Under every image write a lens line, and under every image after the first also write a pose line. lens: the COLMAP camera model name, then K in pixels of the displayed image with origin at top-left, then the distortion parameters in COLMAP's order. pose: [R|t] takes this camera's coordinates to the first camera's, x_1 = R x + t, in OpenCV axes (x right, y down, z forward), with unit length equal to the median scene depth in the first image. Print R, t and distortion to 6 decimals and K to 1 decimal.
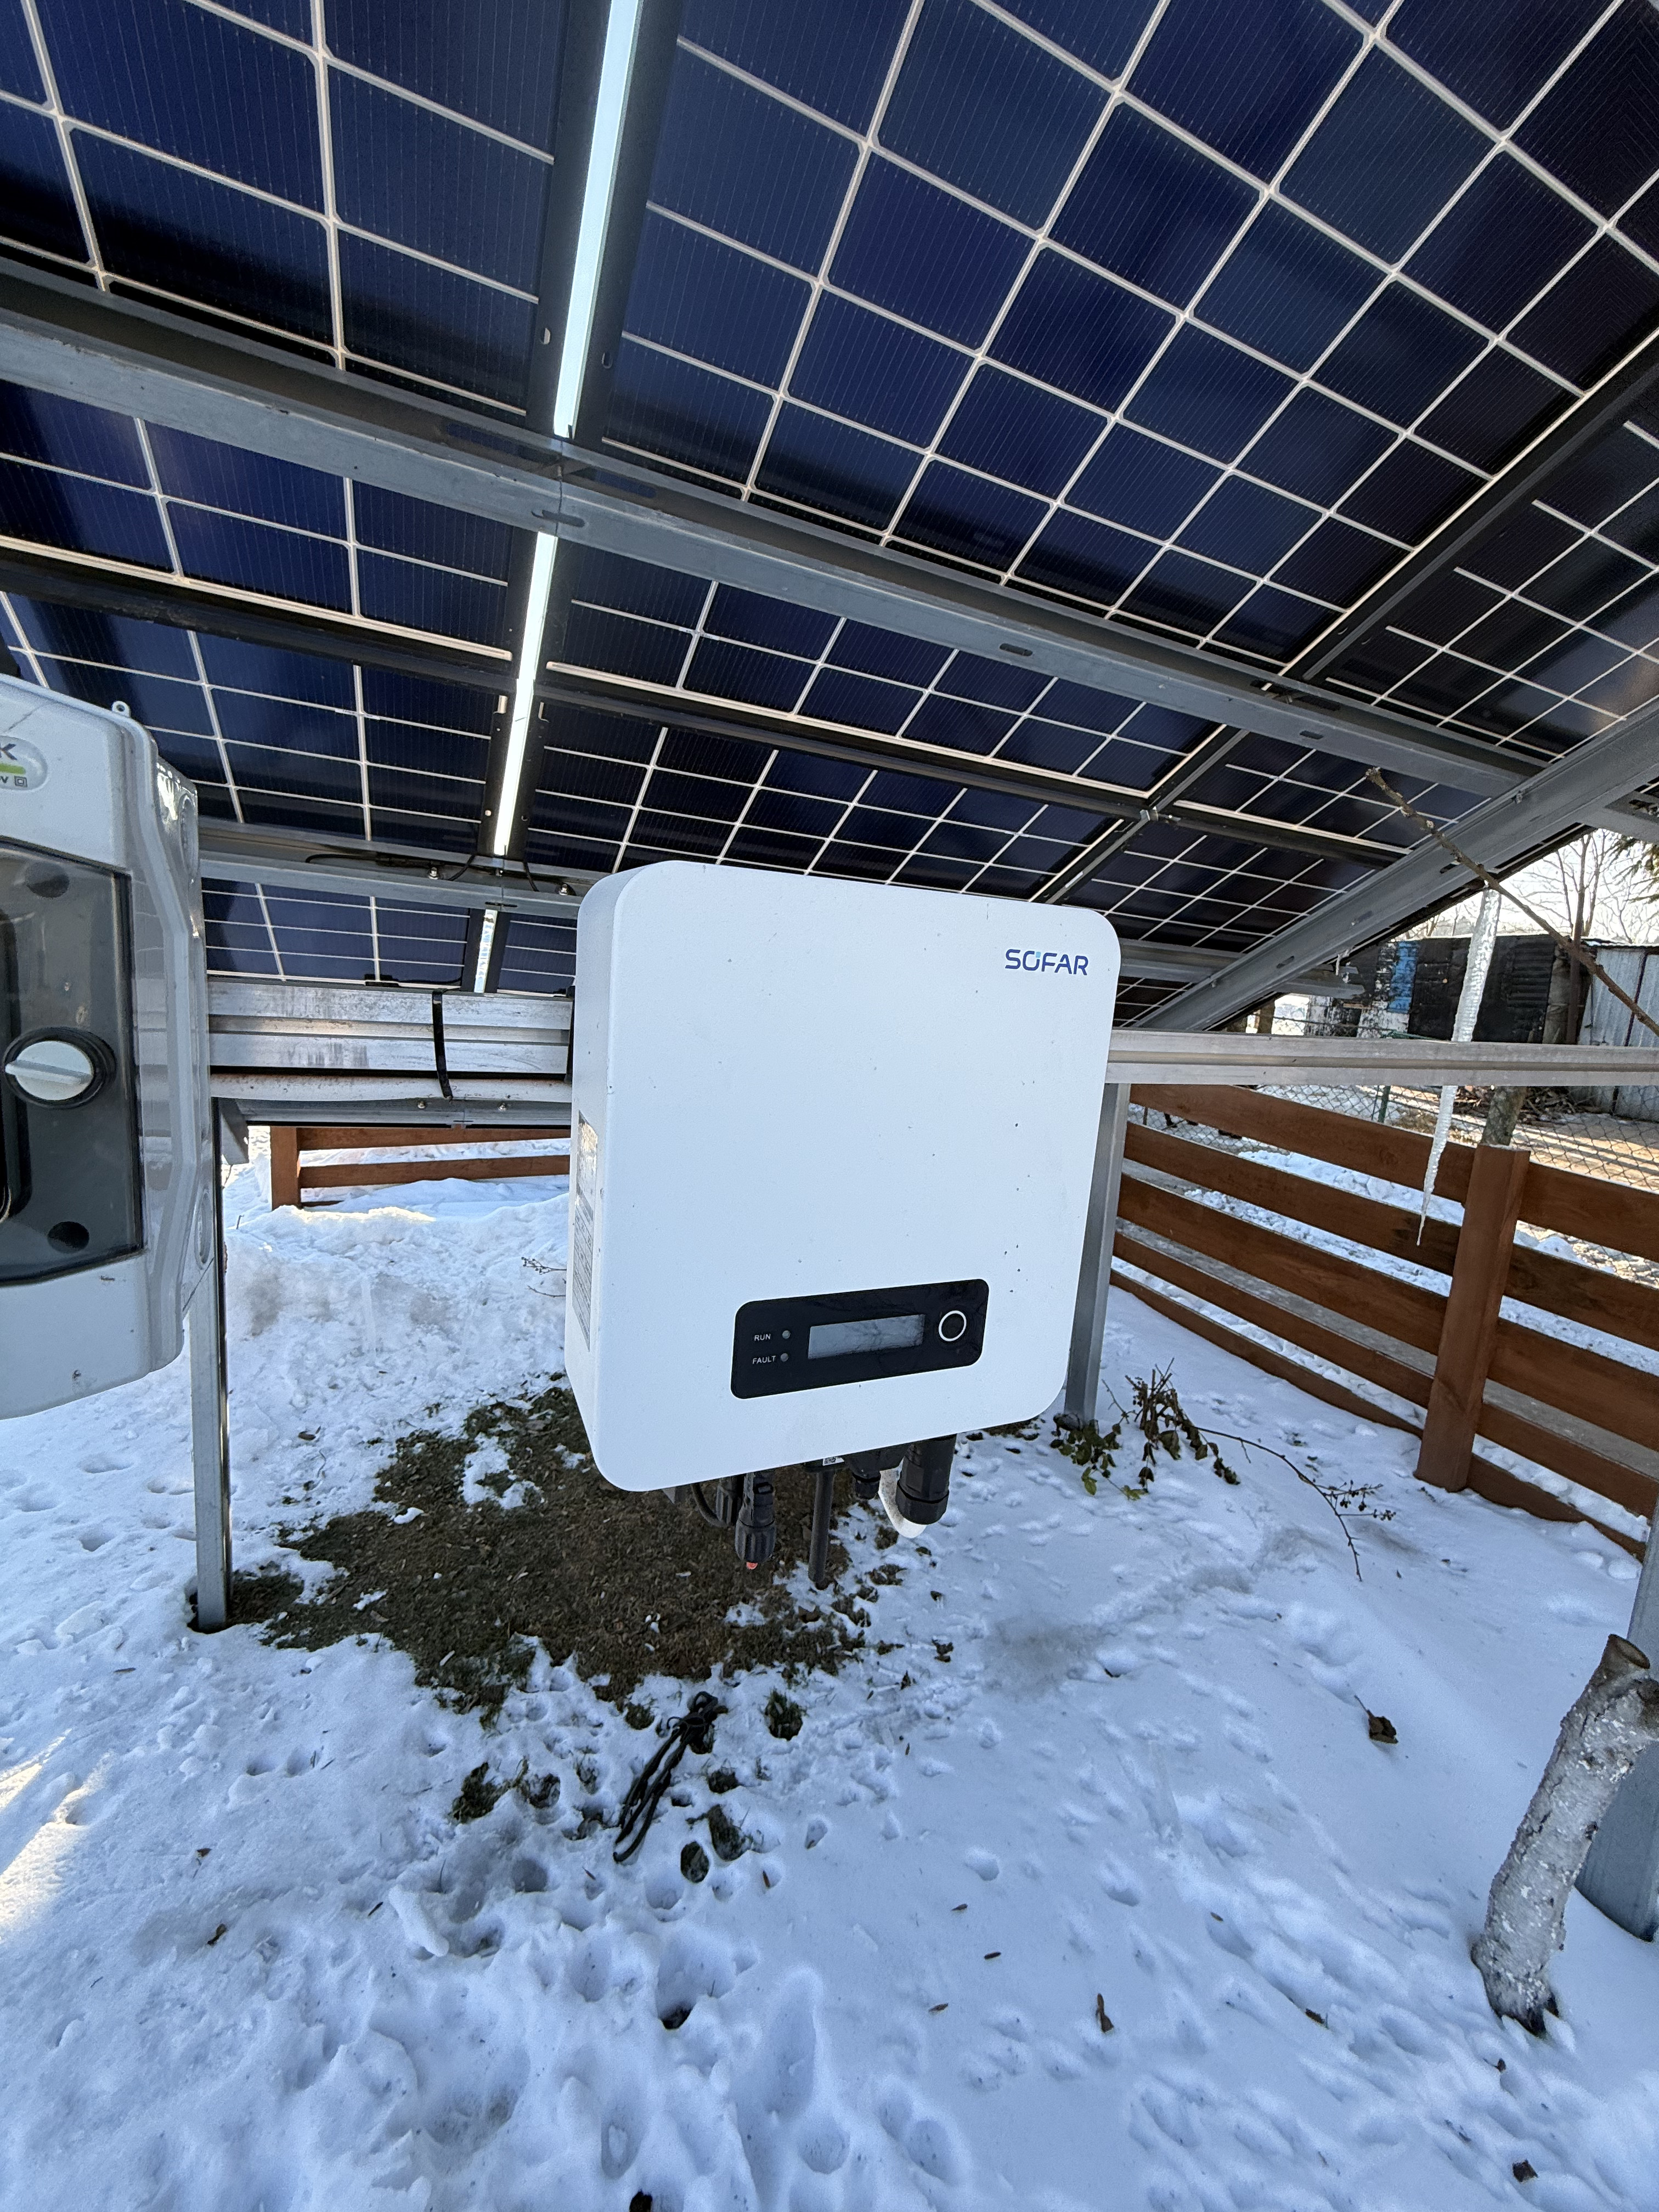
lens RADIAL K [[890.3, 0, 827.4], [0, 890.3, 1107.5], [0, 0, 1]] dist [0.002280, -0.000505]
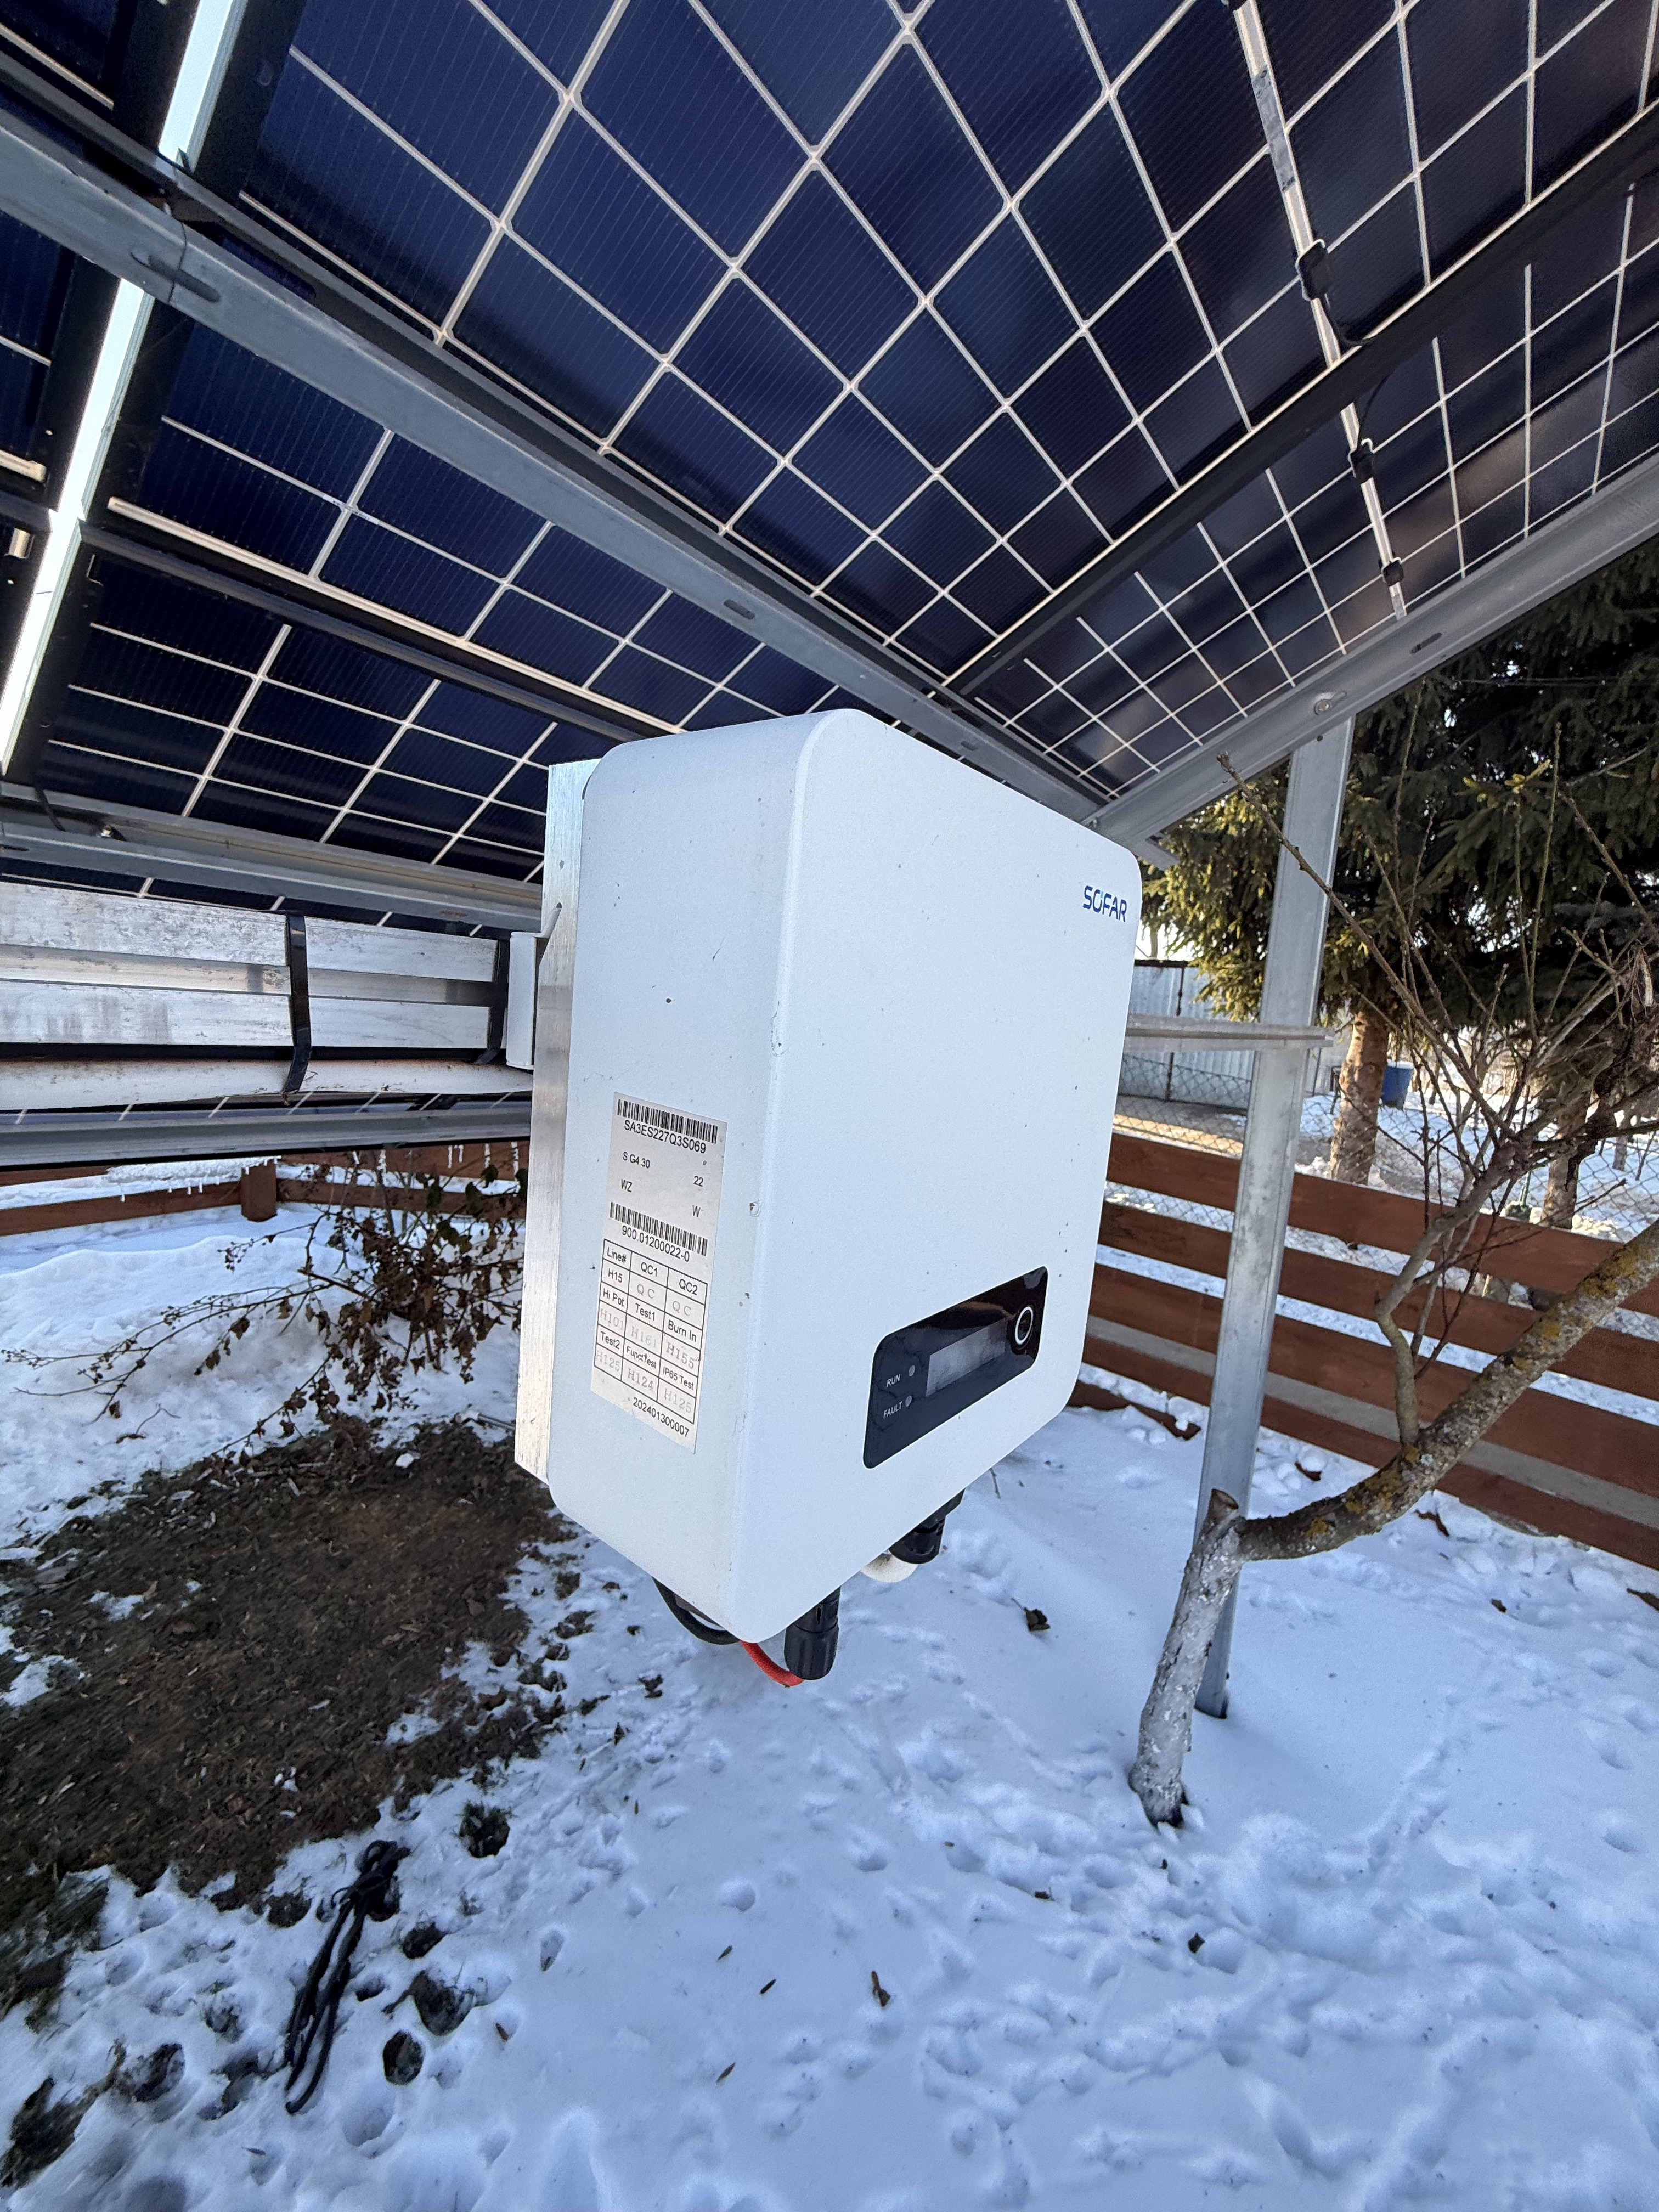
lens RADIAL K [[890.3, 0, 827.5], [0, 890.3, 1108.2], [0, 0, 1]] dist [0.002280, -0.000505]
pose [[0.888663, -0.056561, 0.455059, -0.121690], [0.057031, 0.998292, 0.012709, 0.004117], [-0.455000, 0.014659, 0.890371, 0.094474]]
